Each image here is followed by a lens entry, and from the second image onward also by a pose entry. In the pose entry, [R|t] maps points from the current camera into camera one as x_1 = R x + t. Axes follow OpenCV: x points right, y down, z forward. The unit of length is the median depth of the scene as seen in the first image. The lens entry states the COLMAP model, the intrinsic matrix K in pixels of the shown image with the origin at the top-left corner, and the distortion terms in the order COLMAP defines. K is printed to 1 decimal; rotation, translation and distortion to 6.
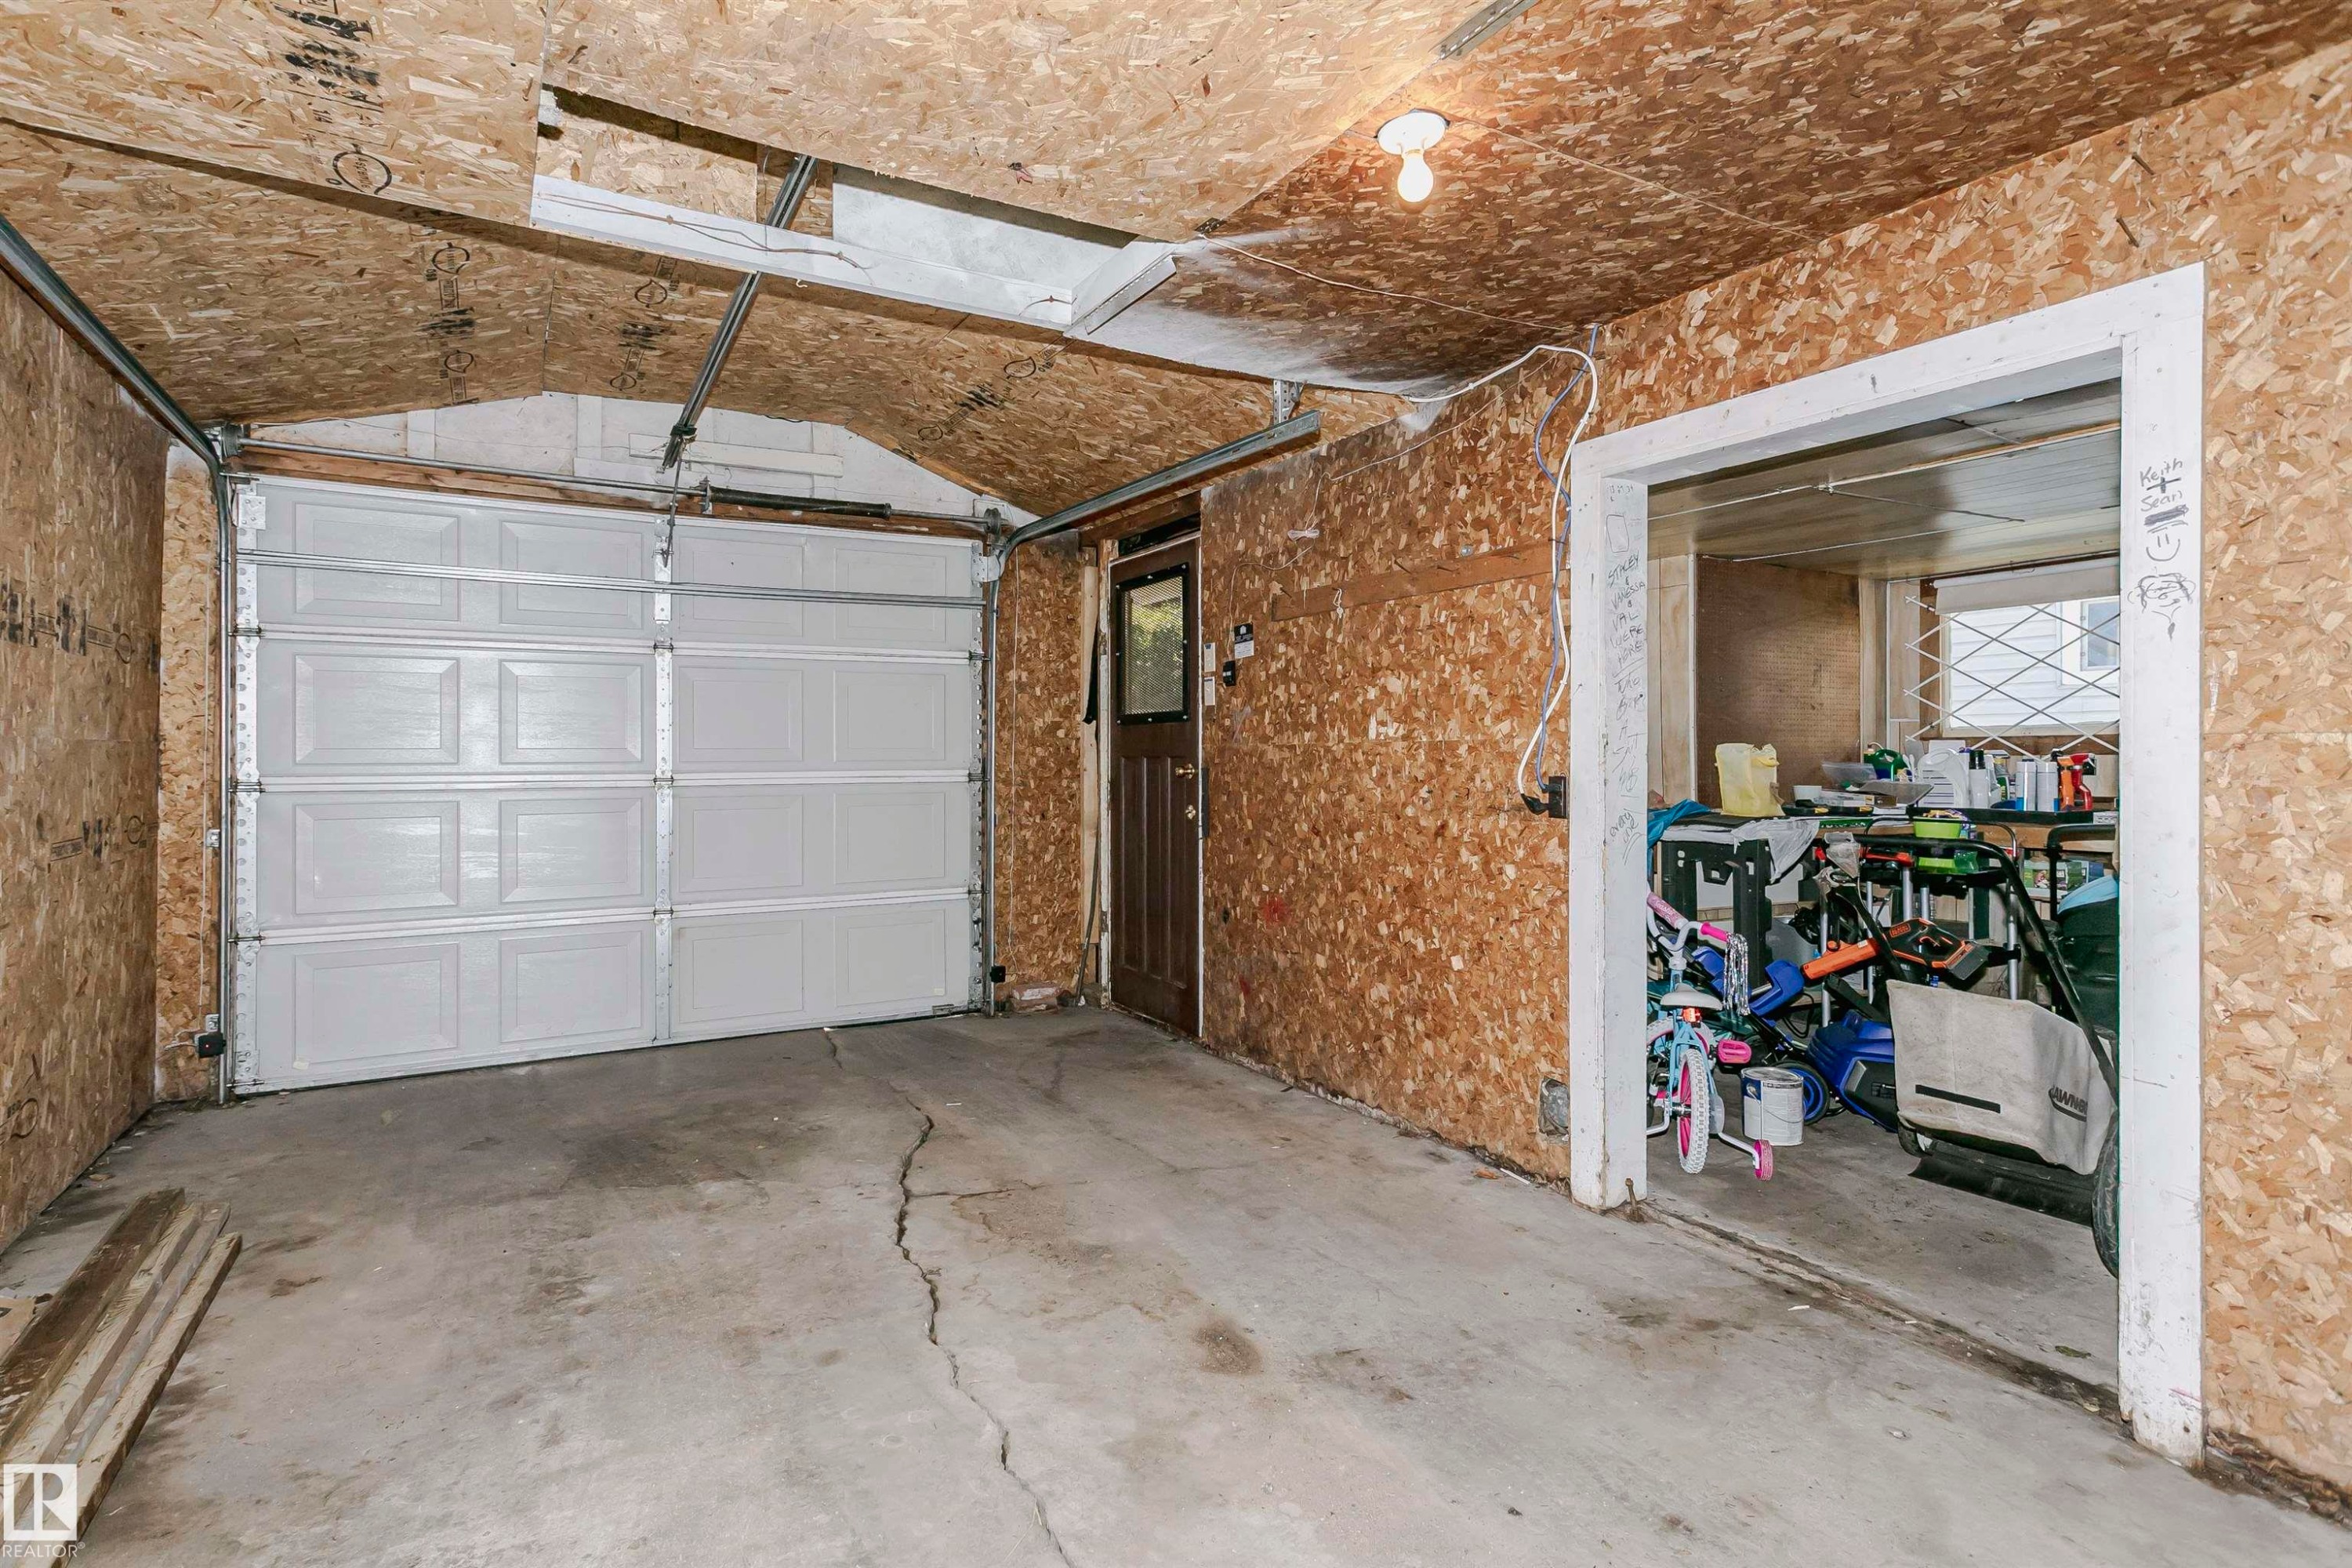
lens RADIAL K [[1122.8, 0, 1166.6], [0, 1122.8, 750.1], [0, 0, 1]] dist [0.000914, 0.001747]
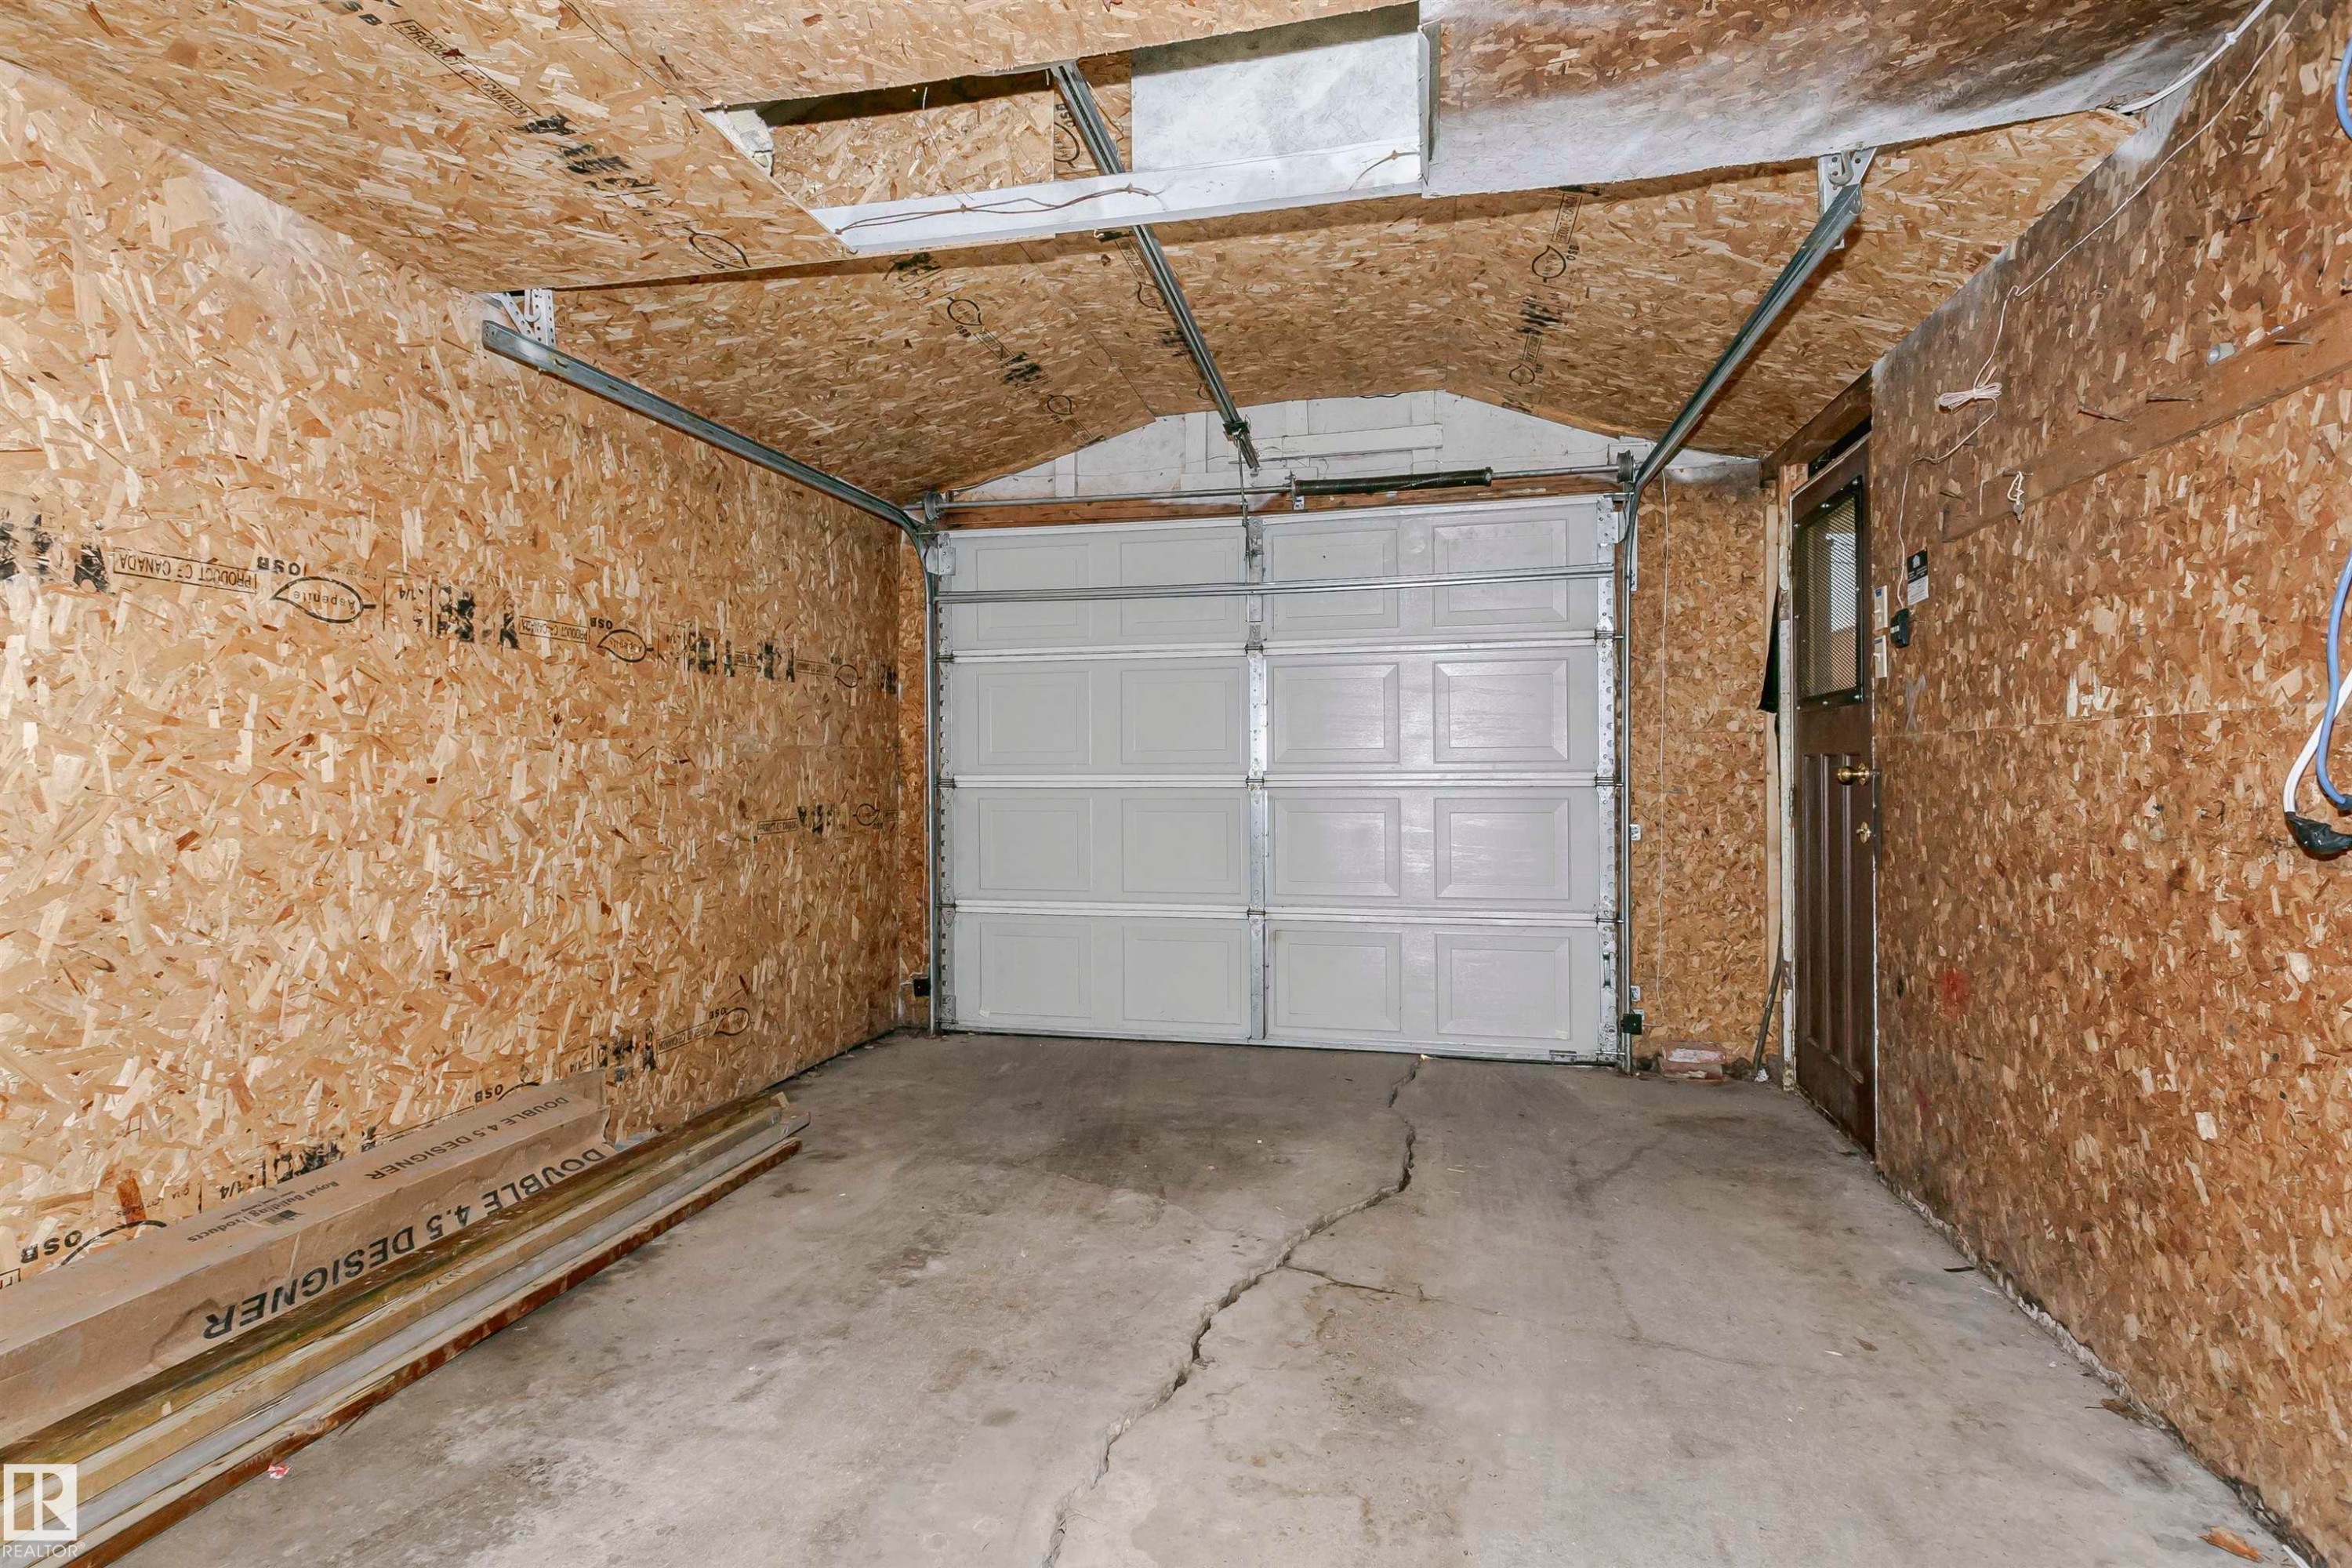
lens RADIAL K [[1154.7, 0, 1172.1], [0, 1154.7, 766.3], [0, 0, 1]] dist [0.004290, 0.001411]
pose [[0.743019, -0.001763, -0.669267, 0.248085], [0.006576, 0.999967, 0.004666, 0.010564], [0.669237, -0.007868, 0.743007, 0.241887]]
